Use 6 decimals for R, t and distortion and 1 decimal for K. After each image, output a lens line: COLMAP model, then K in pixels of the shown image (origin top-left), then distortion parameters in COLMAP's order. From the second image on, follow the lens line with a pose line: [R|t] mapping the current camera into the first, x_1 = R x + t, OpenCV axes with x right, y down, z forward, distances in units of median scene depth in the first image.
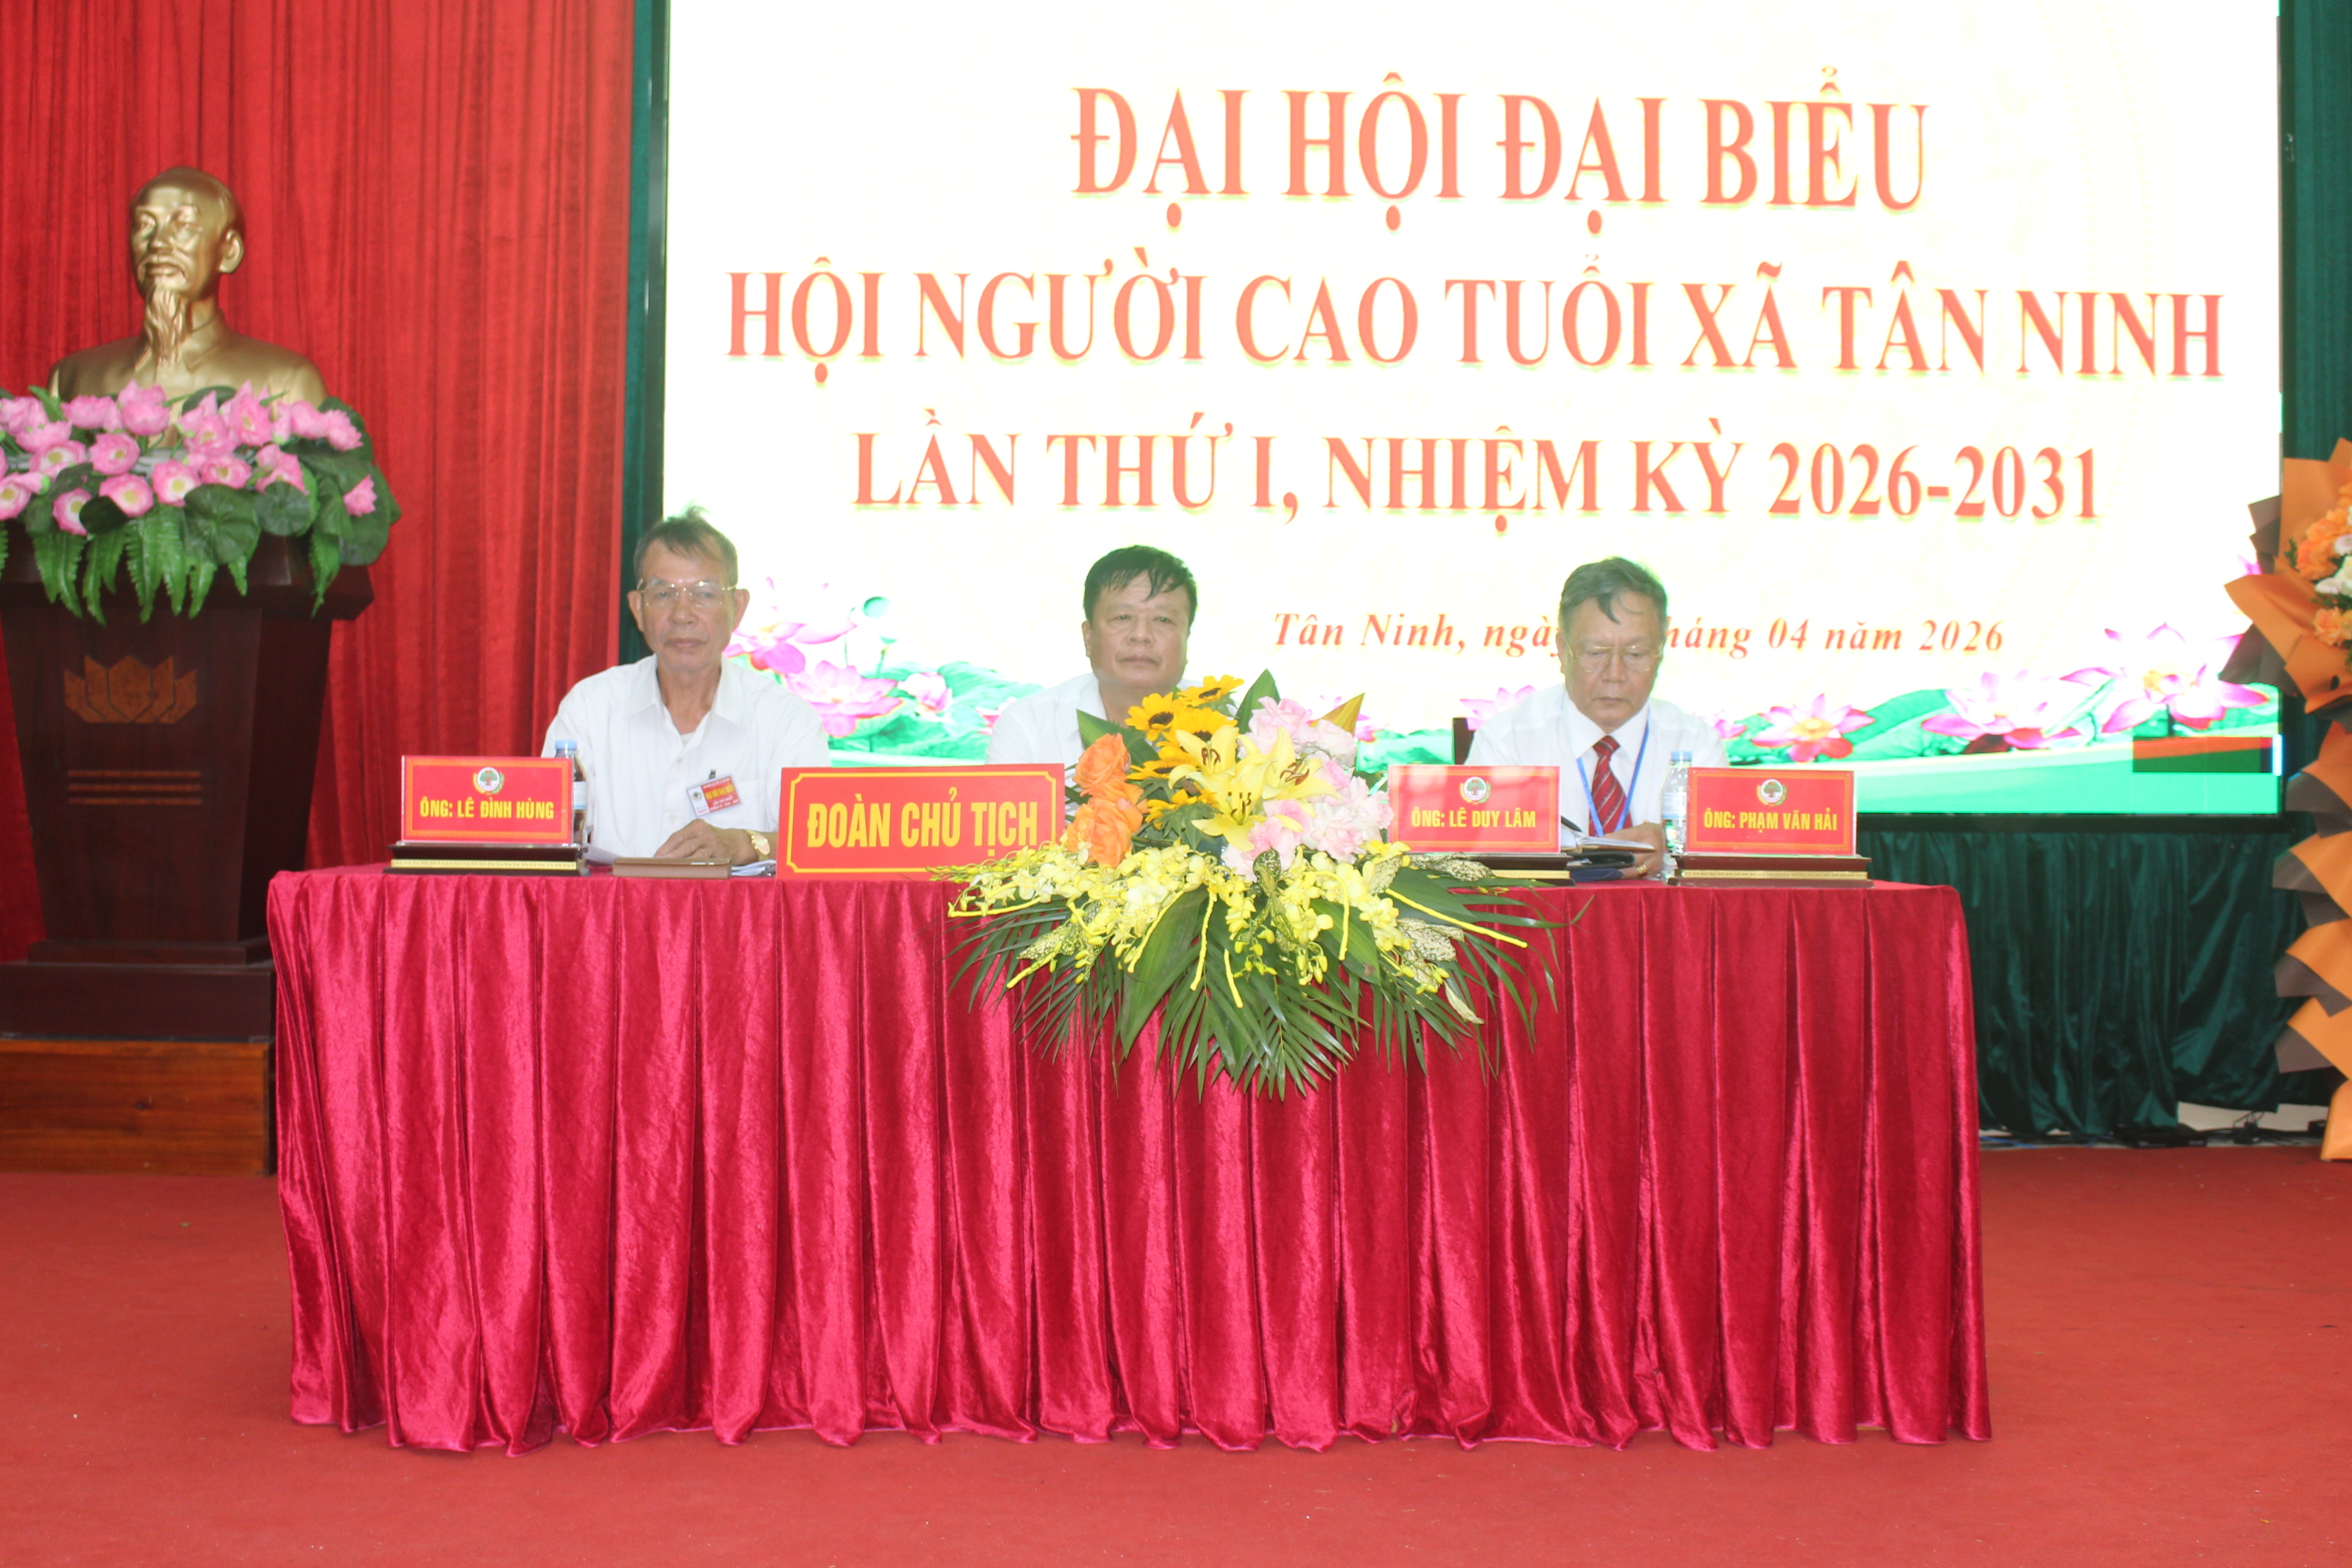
lens RADIAL K [[3238.2, 0, 1175.4], [0, 3238.2, 749.1], [0, 0, 1]] dist [-0.137060, -0.014061]
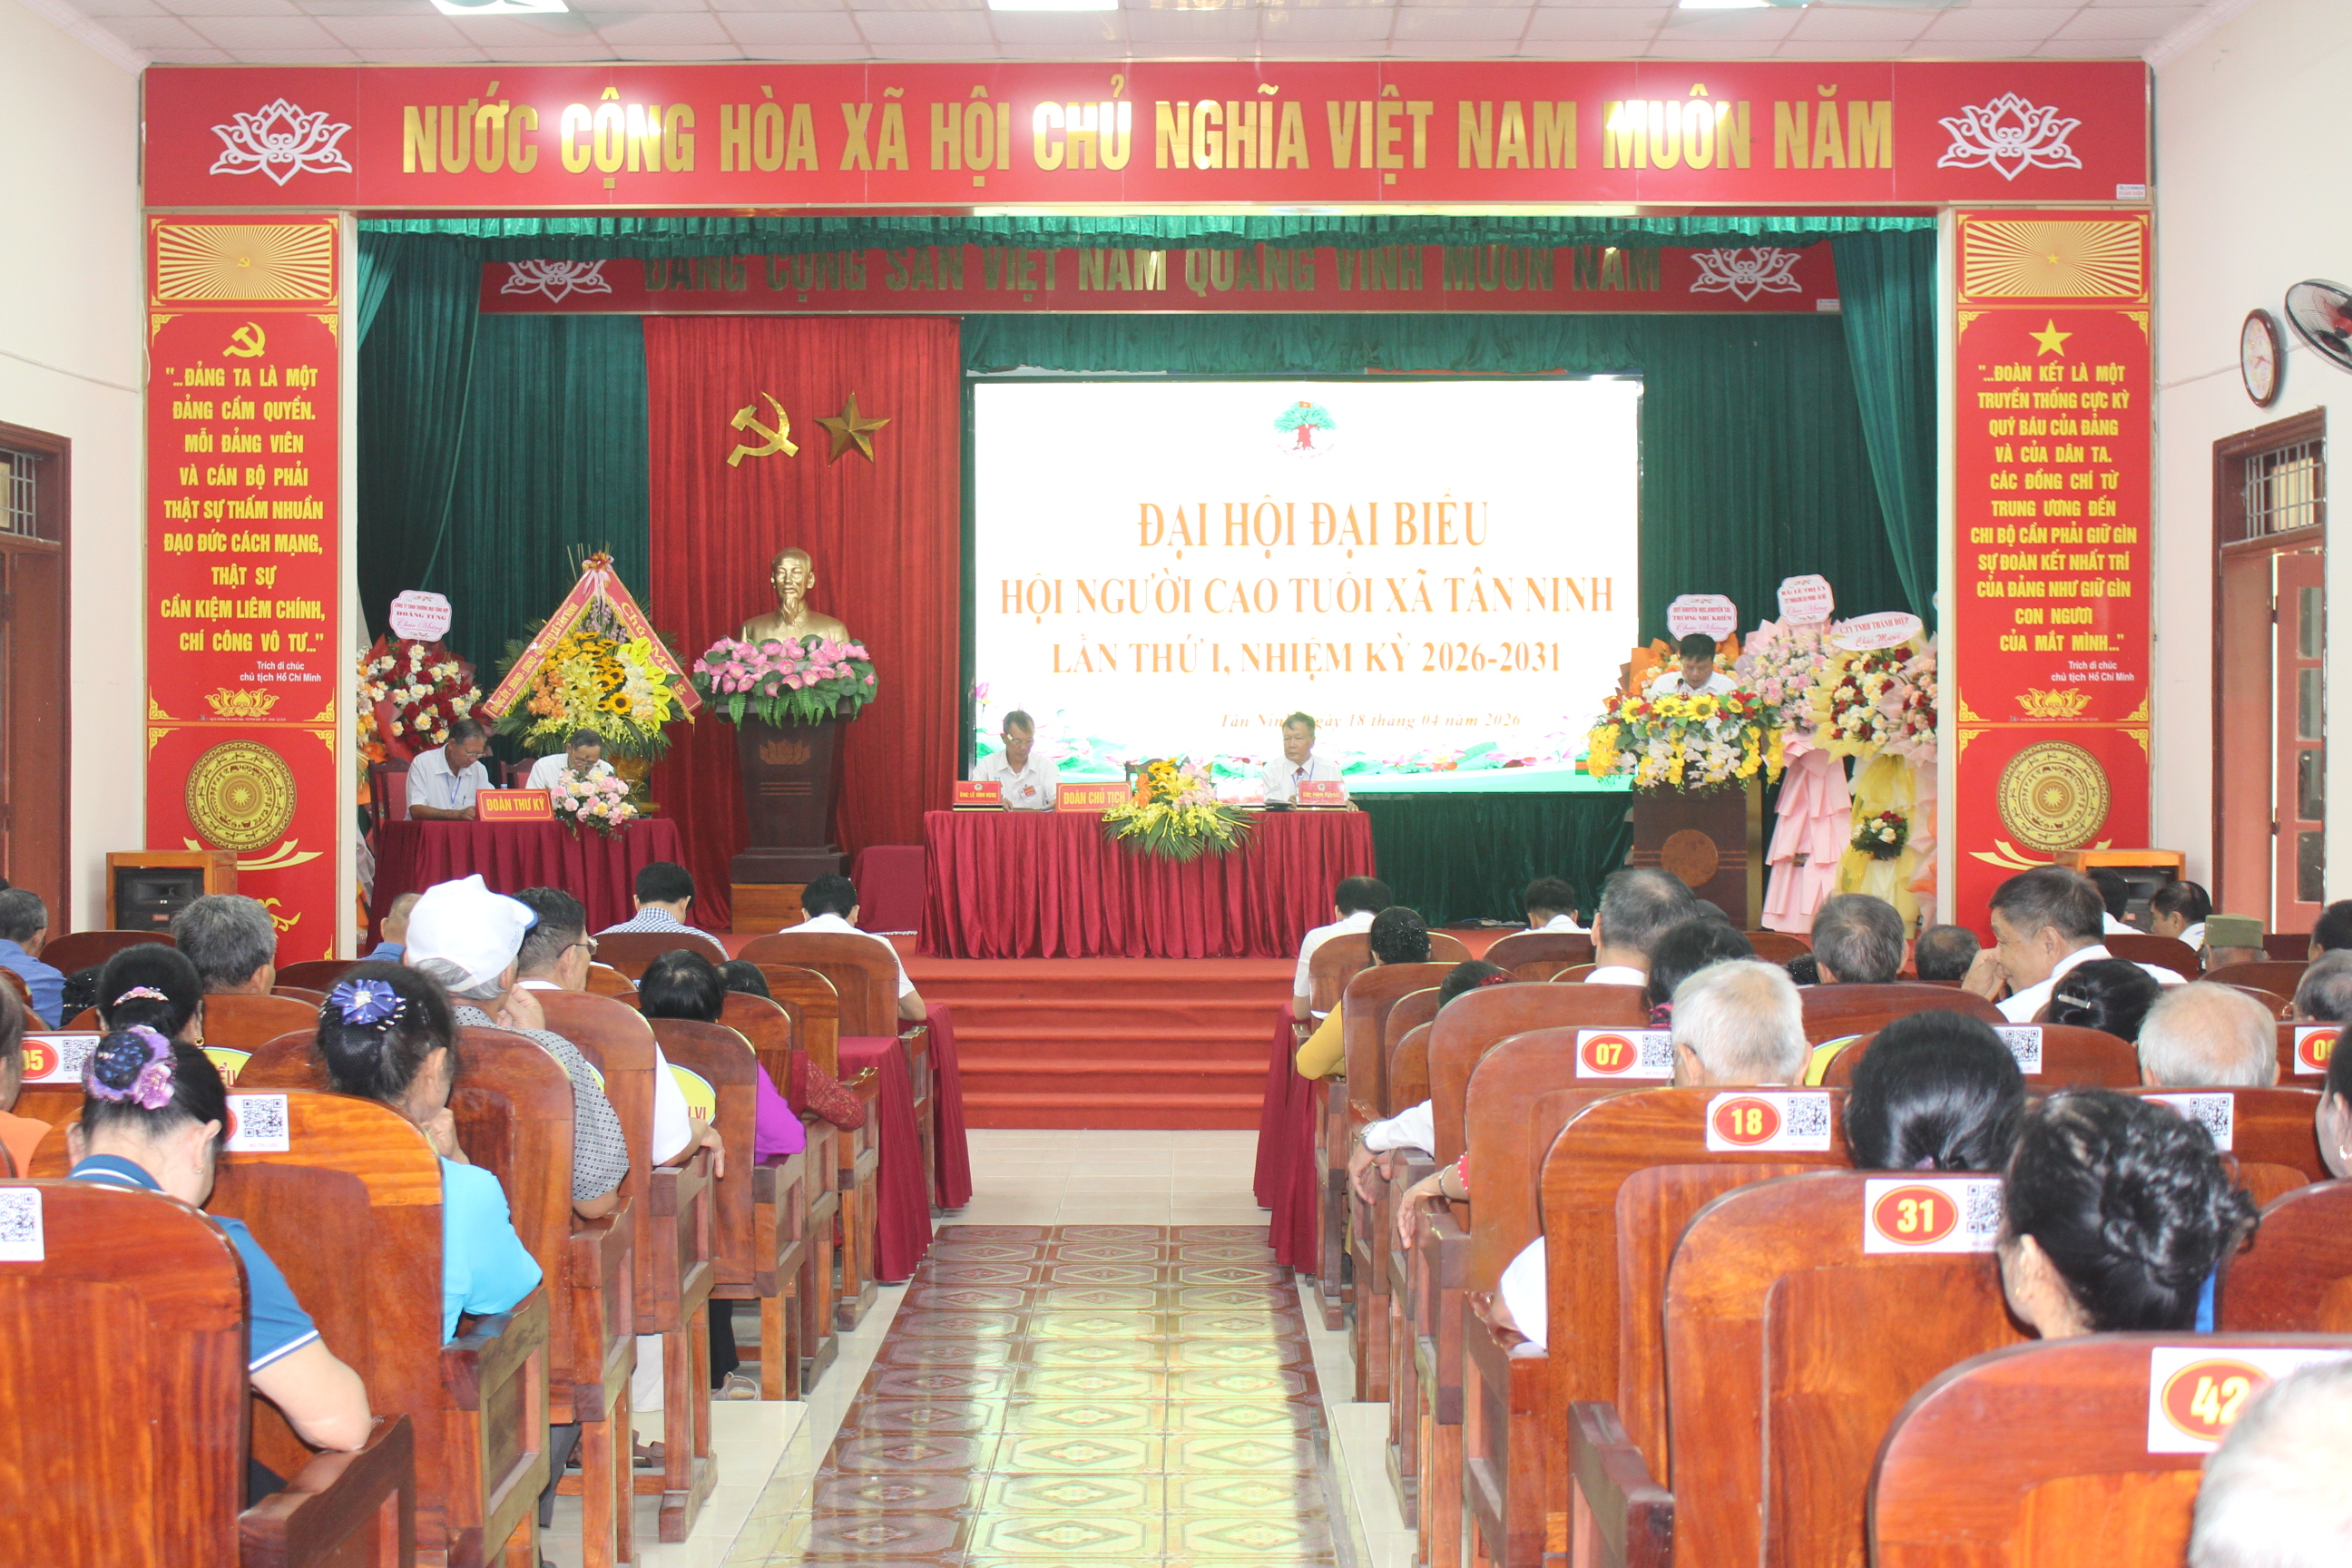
lens RADIAL K [[3156.4, 0, 1176.0], [0, 3156.4, 784.0], [0, 0, 1]] dist [-0.000076, -0.000087]
pose [[0.999523, -0.008668, -0.029655, 0.067779], [0.009135, 0.999836, 0.015655, -0.026518], [0.029515, -0.015918, 0.999438, -1.435978]]
